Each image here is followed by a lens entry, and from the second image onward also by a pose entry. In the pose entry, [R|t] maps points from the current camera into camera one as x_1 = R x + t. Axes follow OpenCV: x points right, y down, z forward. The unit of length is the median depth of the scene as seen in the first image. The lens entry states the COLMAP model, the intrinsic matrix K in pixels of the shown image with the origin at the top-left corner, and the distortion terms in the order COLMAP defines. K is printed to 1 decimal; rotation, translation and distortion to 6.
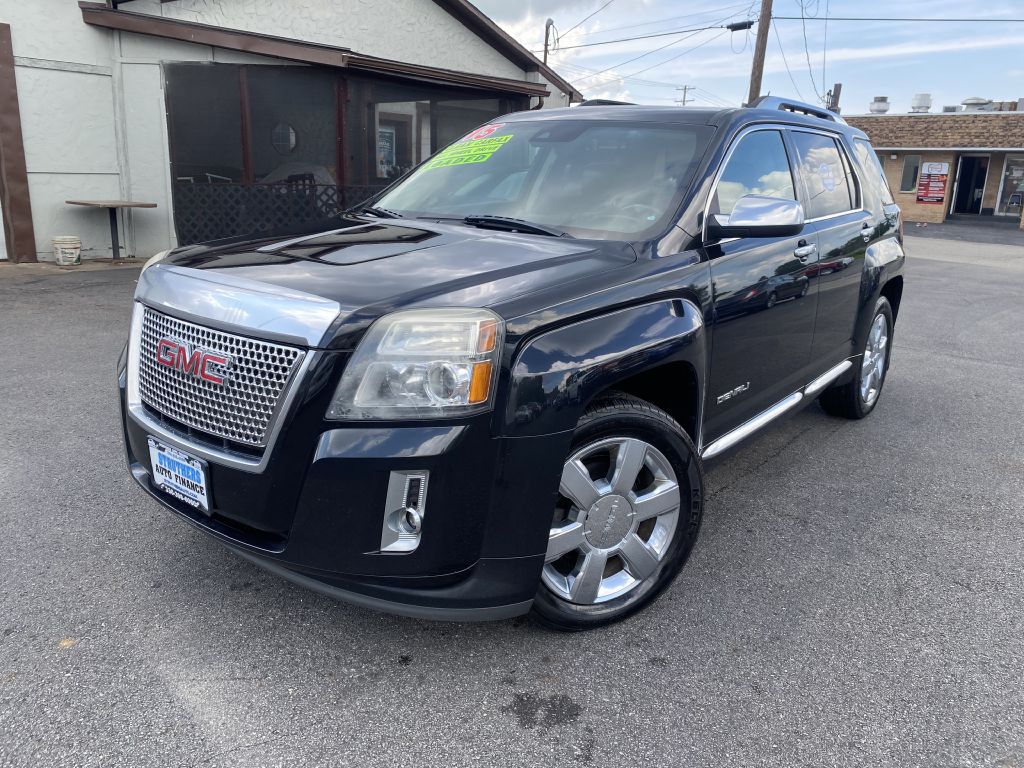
lens RADIAL K [[781.8, 0, 511.6], [0, 781.8, 375.8], [0, 0, 1]] dist [0.010640, 0.000081]
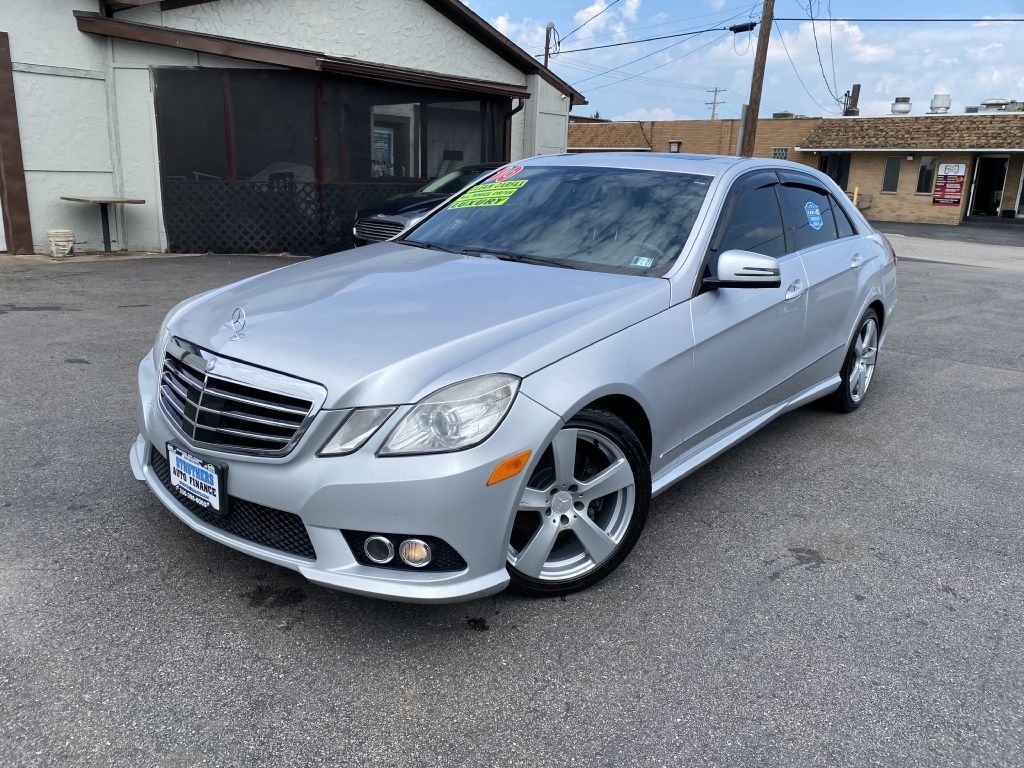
lens RADIAL K [[781.8, 0, 509.4], [0, 781.8, 378.5], [0, 0, 1]] dist [0.010640, 0.000081]
pose [[0.998857, 0.012415, -0.046166, 0.054441], [-0.012422, 0.999923, 0.000133, 0.009726], [0.046164, 0.000441, 0.998934, -0.023890]]
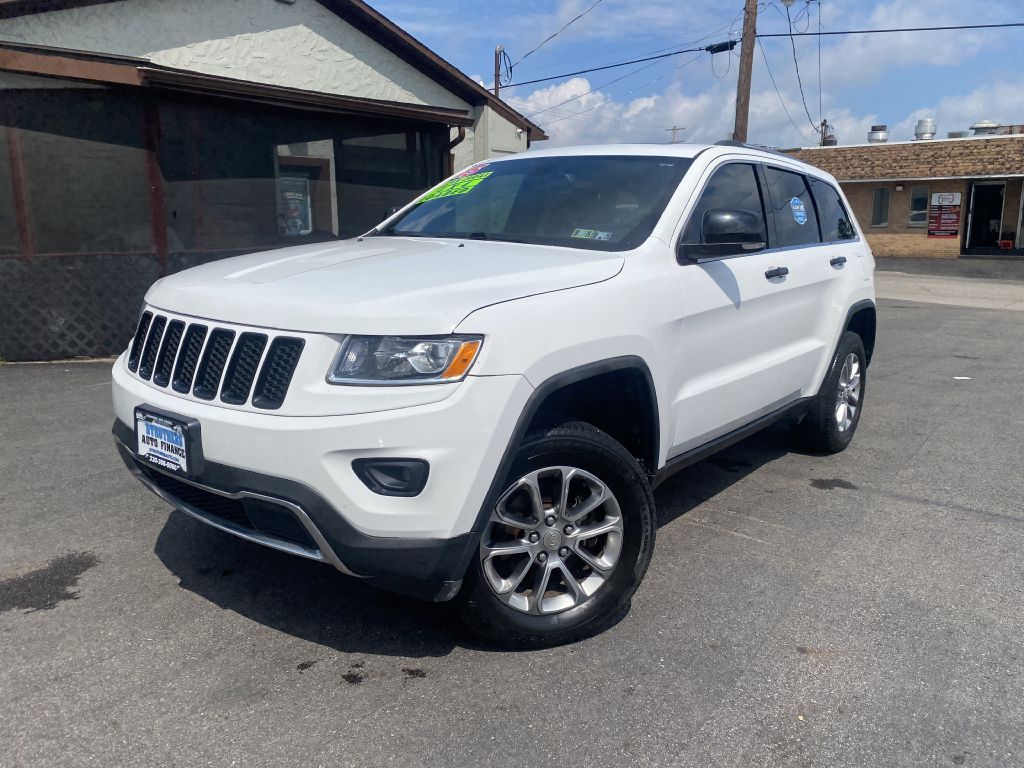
lens RADIAL K [[781.8, 0, 516.8], [0, 781.8, 375.7], [0, 0, 1]] dist [0.010640, 0.000081]
pose [[0.999277, -0.038029, 0.000162, 0.060650], [0.037977, 0.997667, -0.056737, -0.047625], [0.001996, 0.056702, 0.998389, 0.178769]]
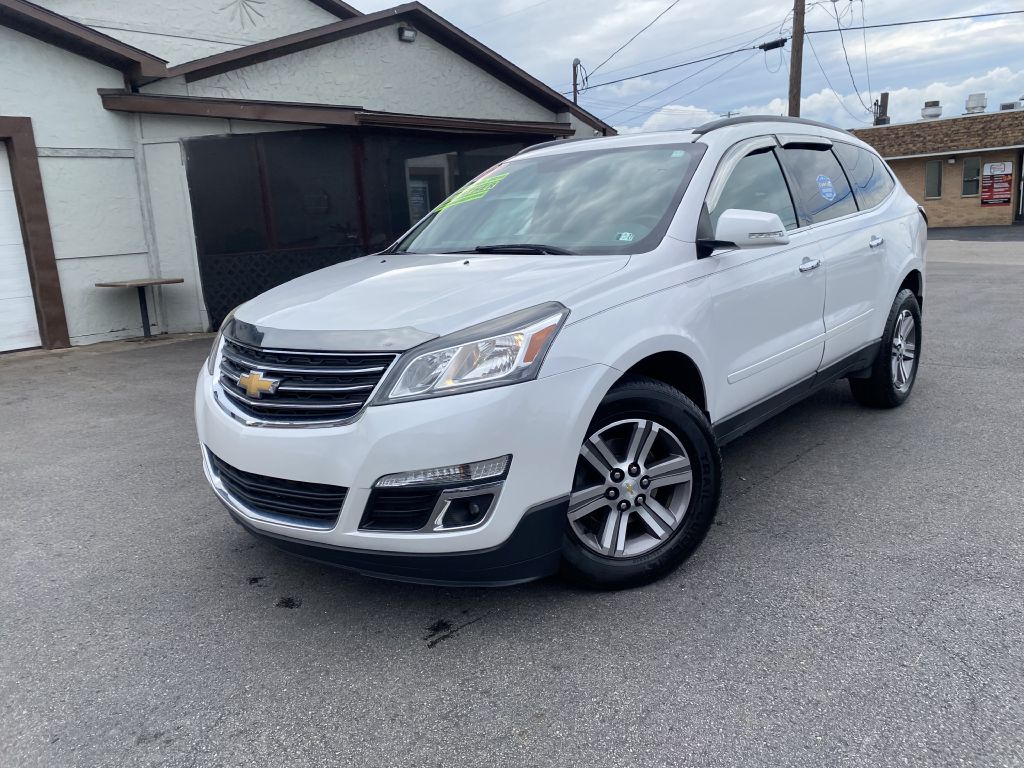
lens RADIAL K [[781.8, 0, 516.9], [0, 781.8, 376.5], [0, 0, 1]] dist [0.010640, 0.000081]
pose [[0.994163, -0.076866, -0.075711, 0.020269], [0.072846, 0.995853, -0.054493, -0.005943], [0.079585, 0.048660, 0.995640, 0.027205]]
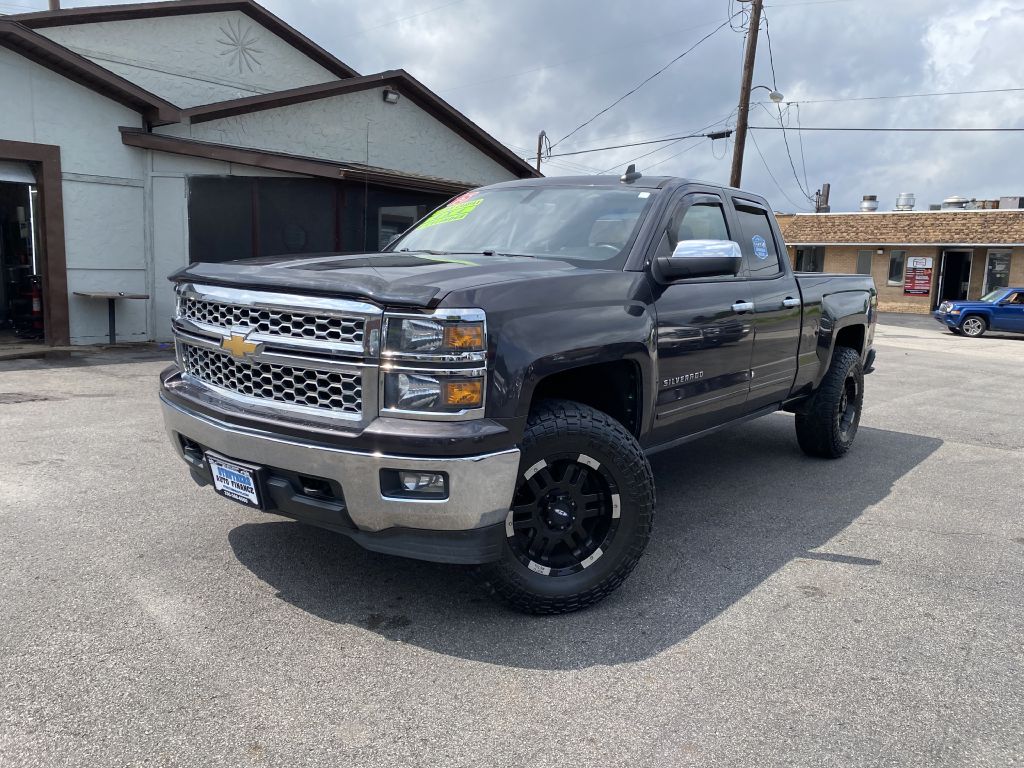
lens RADIAL K [[781.8, 0, 508.3], [0, 781.8, 385.1], [0, 0, 1]] dist [0.010640, 0.000081]
pose [[0.999591, 0.002996, -0.028443, 0.037540], [-0.005915, 0.994653, -0.103108, 0.015167], [0.027982, 0.103234, 0.994263, -0.063496]]
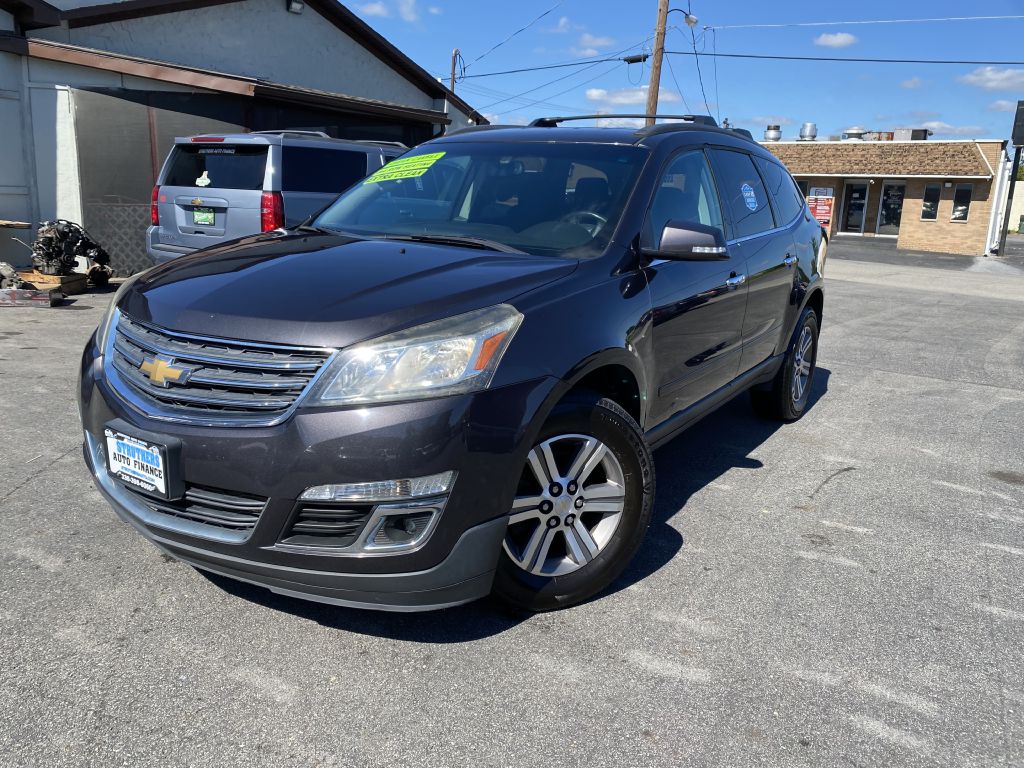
lens RADIAL K [[781.8, 0, 502.6], [0, 781.8, 376.6], [0, 0, 1]] dist [0.010640, 0.000081]
pose [[0.996185, -0.014741, 0.086011, 0.016191], [0.016866, 0.999569, -0.024028, 0.009592], [-0.085619, 0.025386, 0.996004, -0.041958]]
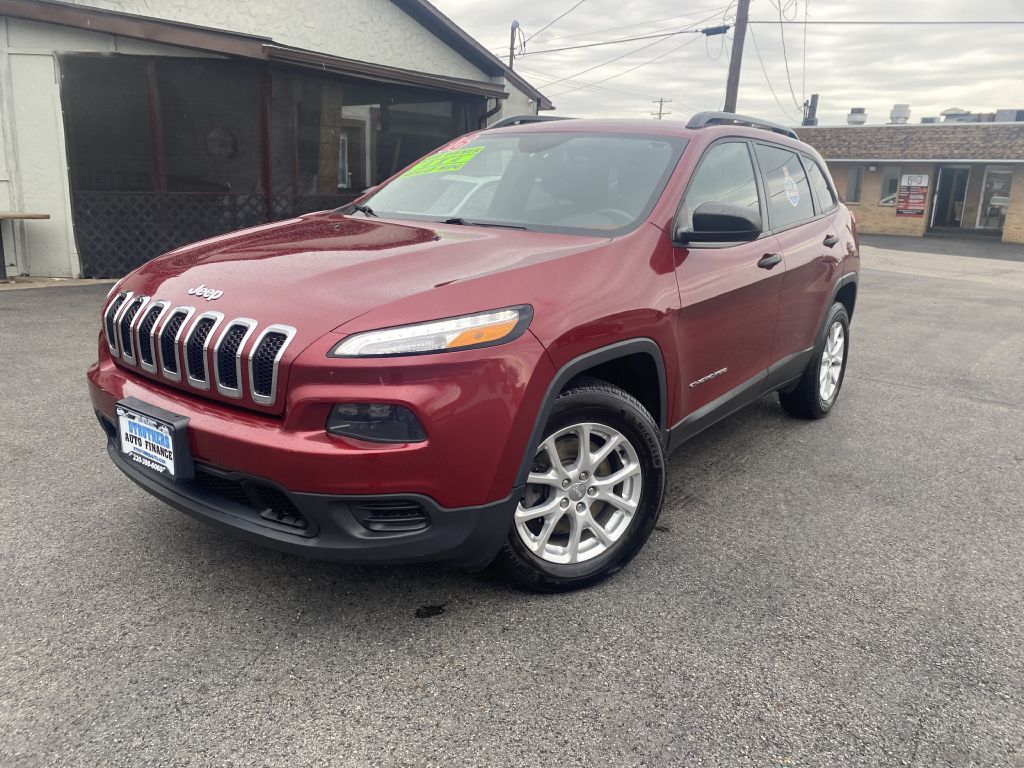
lens RADIAL K [[781.8, 0, 511.6], [0, 781.8, 375.9], [0, 0, 1]] dist [0.010640, 0.000081]
pose [[0.999666, -0.004191, 0.025486, 0.020633], [0.004568, 0.999881, -0.014746, -0.015109], [-0.025421, 0.014857, 0.999566, 0.069399]]
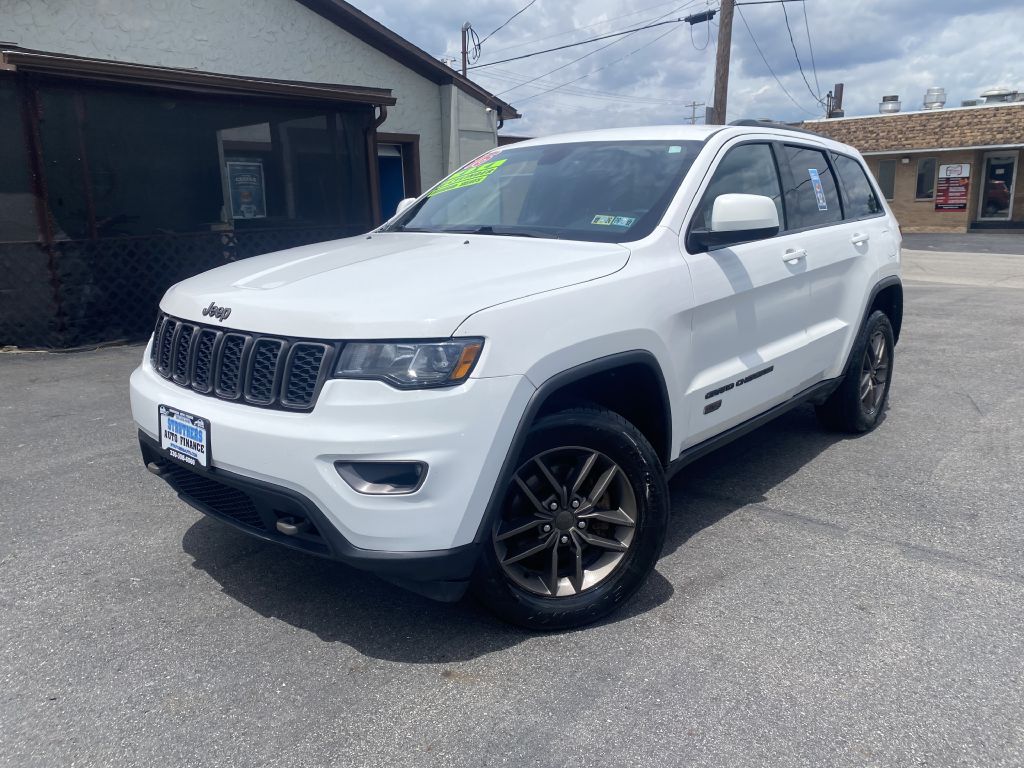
lens RADIAL K [[781.8, 0, 511.8], [0, 781.8, 377.0], [0, 0, 1]] dist [0.010640, 0.000081]
pose [[0.997922, -0.046137, -0.044984, 0.133475], [0.044630, 0.998426, -0.033955, -0.048240], [0.046480, 0.031877, 0.998410, 0.194426]]
